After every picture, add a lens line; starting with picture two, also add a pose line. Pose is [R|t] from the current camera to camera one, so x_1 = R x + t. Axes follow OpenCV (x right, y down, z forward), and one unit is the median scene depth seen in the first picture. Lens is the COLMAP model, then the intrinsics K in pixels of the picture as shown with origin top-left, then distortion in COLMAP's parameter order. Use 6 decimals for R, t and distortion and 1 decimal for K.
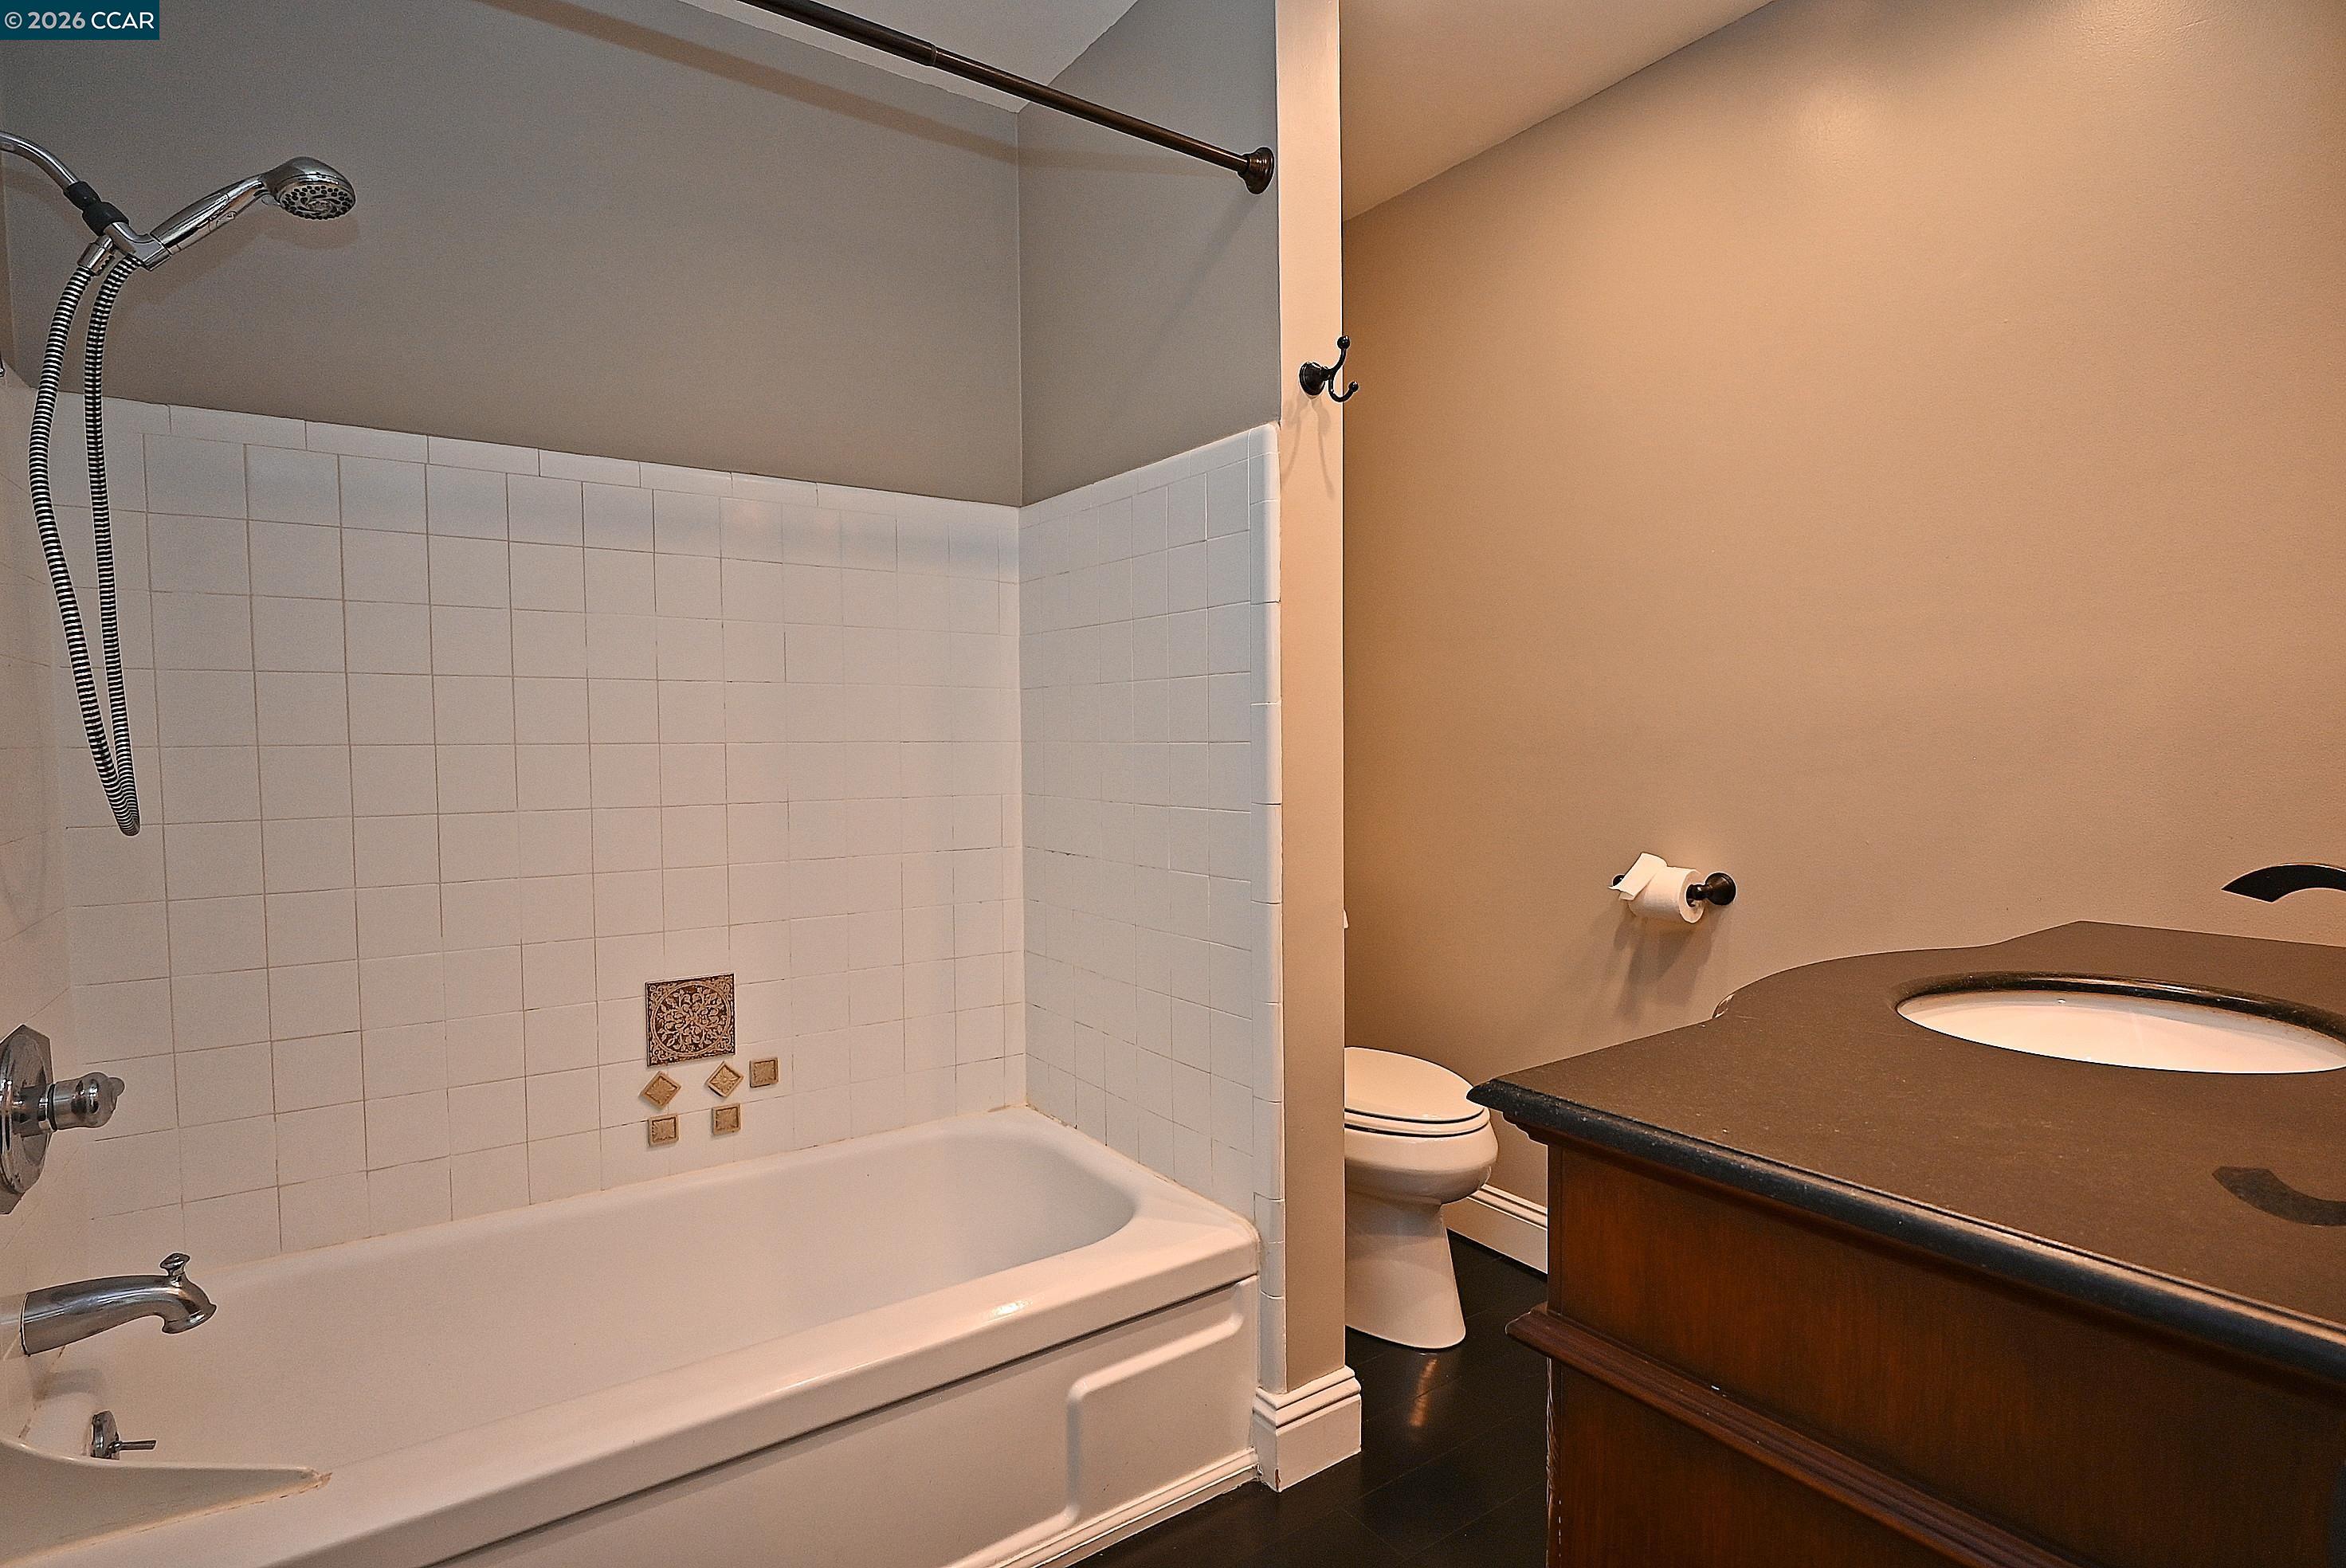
lens RADIAL K [[1169.0, 0, 1173.0], [0, 1169.0, 784.0], [0, 0, 1]] dist [-0.002870, -0.000272]
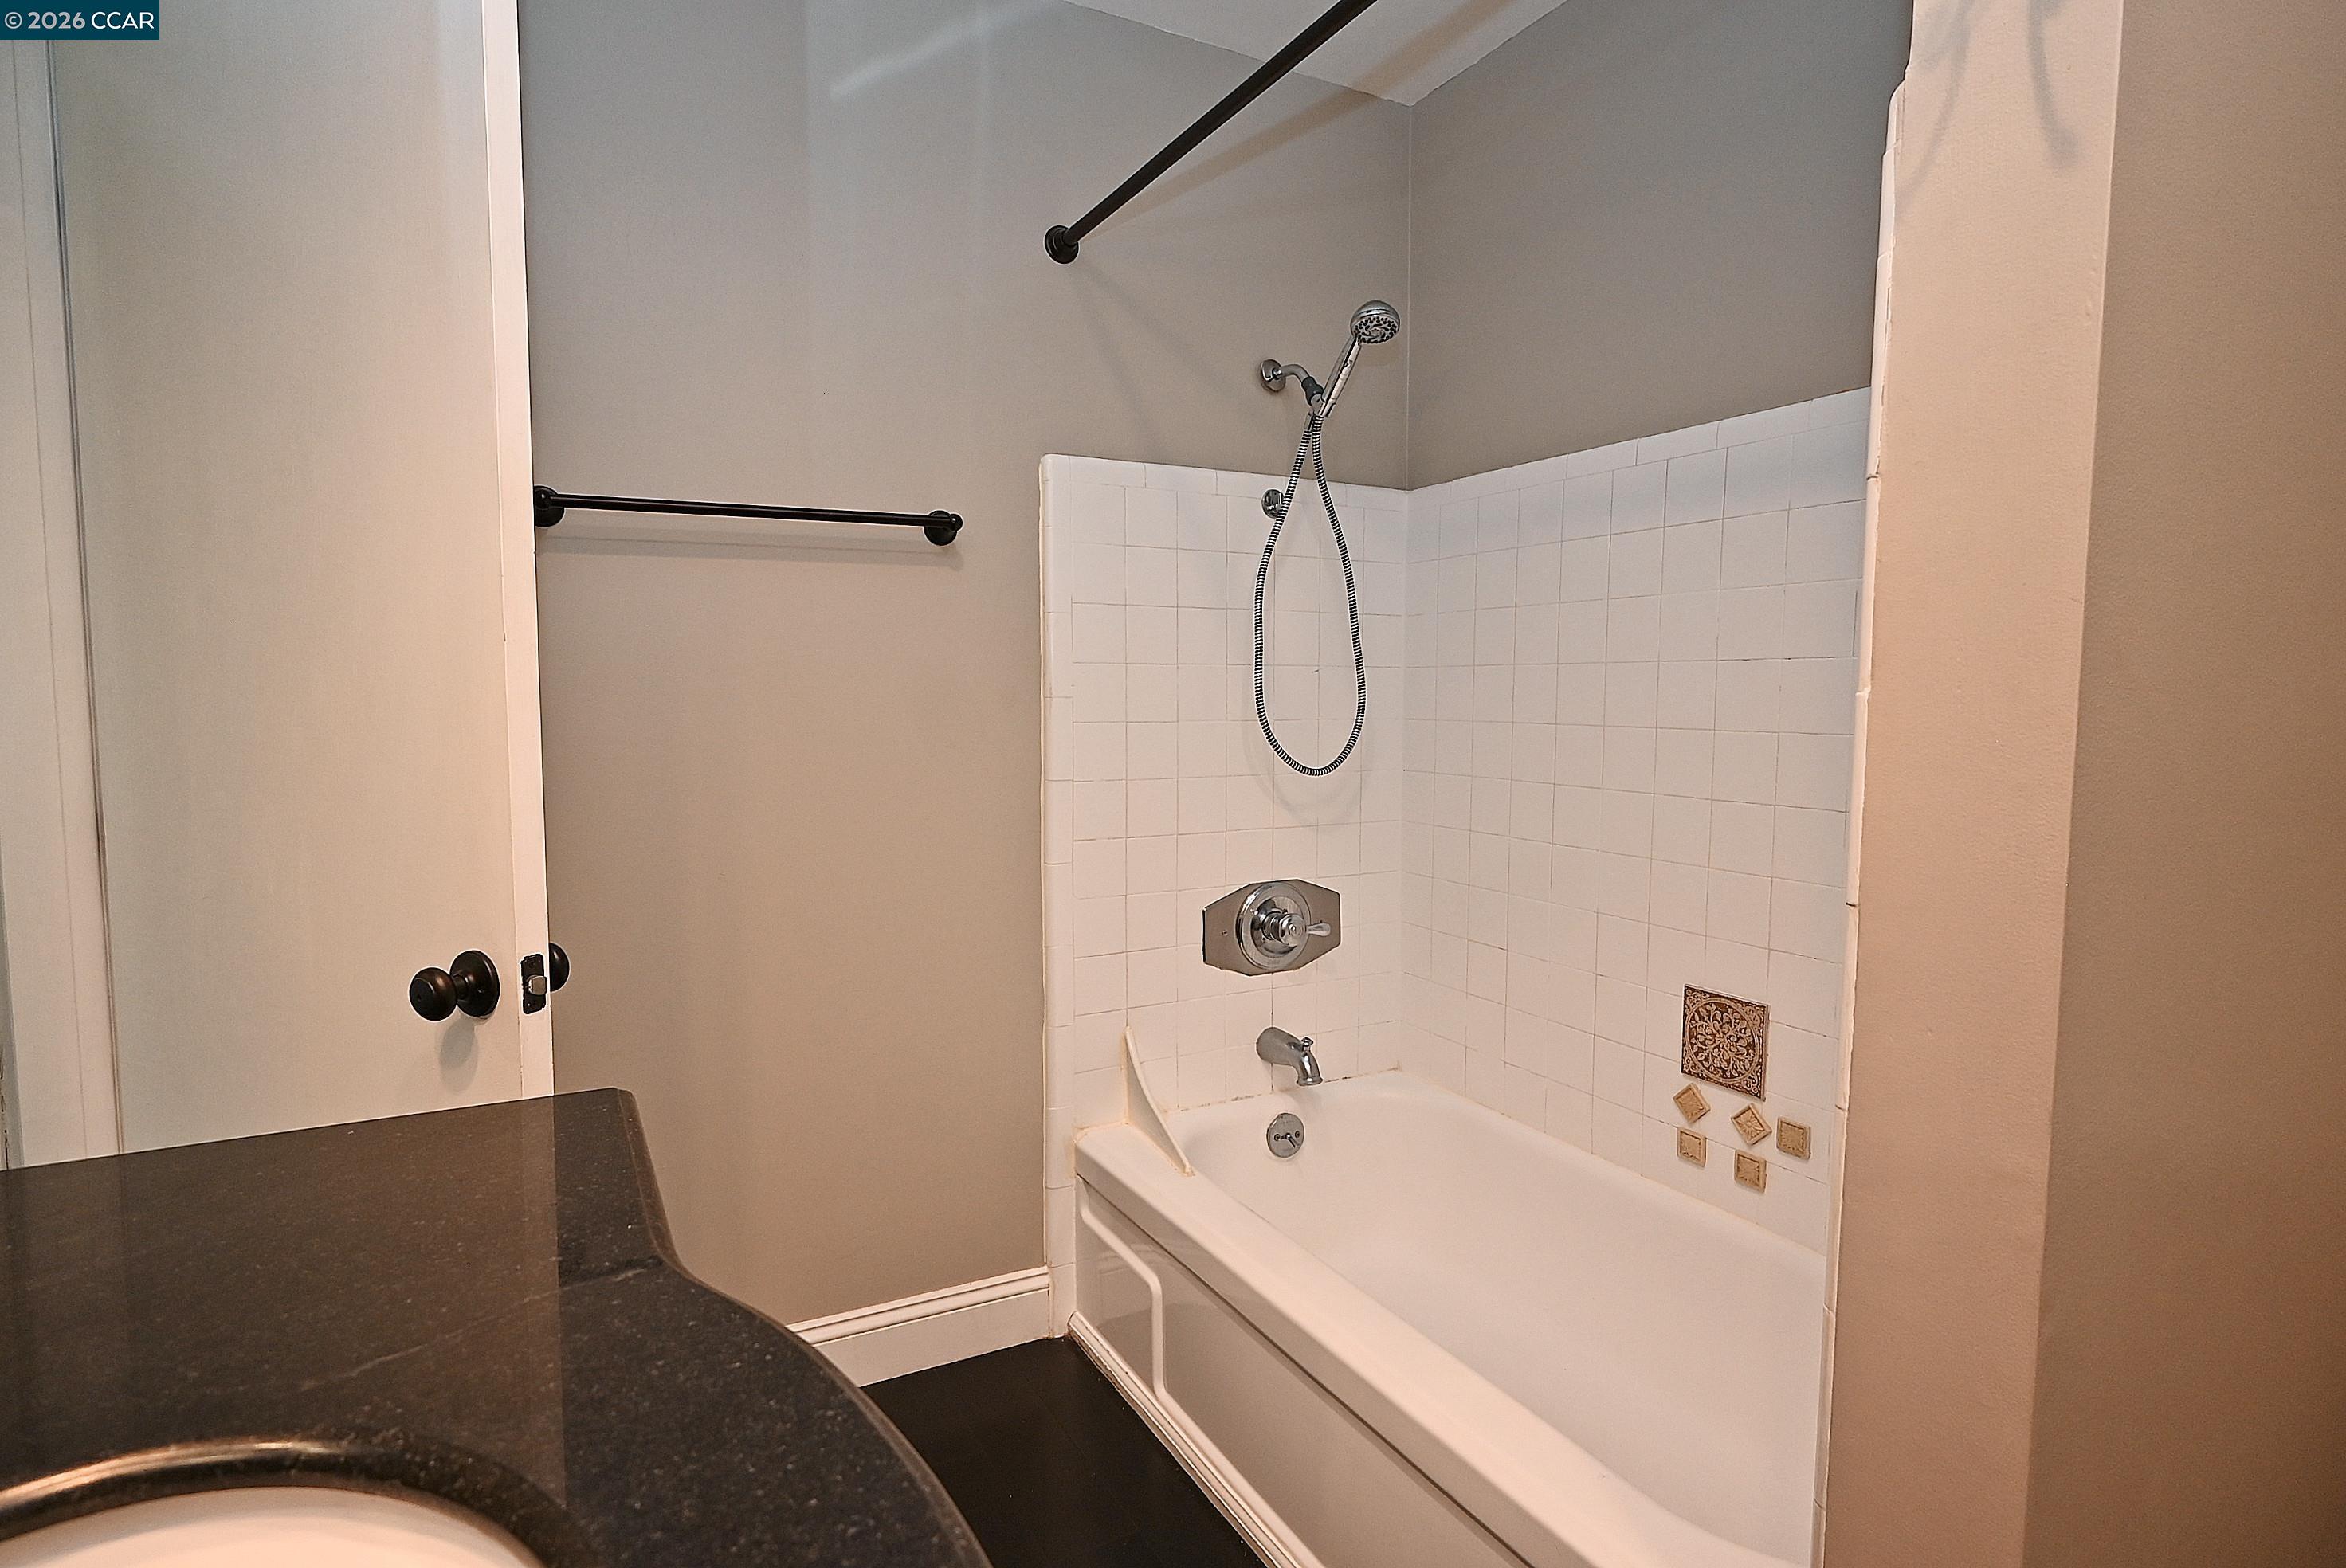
lens RADIAL K [[1230.0, 0, 1165.4], [0, 1230.0, 791.0], [0, 0, 1]] dist [-0.002579, -0.000343]
pose [[-0.153197, 0.086135, -0.984435, 0.560737], [-0.044206, 0.994599, 0.093904, -0.057173], [0.987206, 0.057904, -0.148562, 0.712892]]
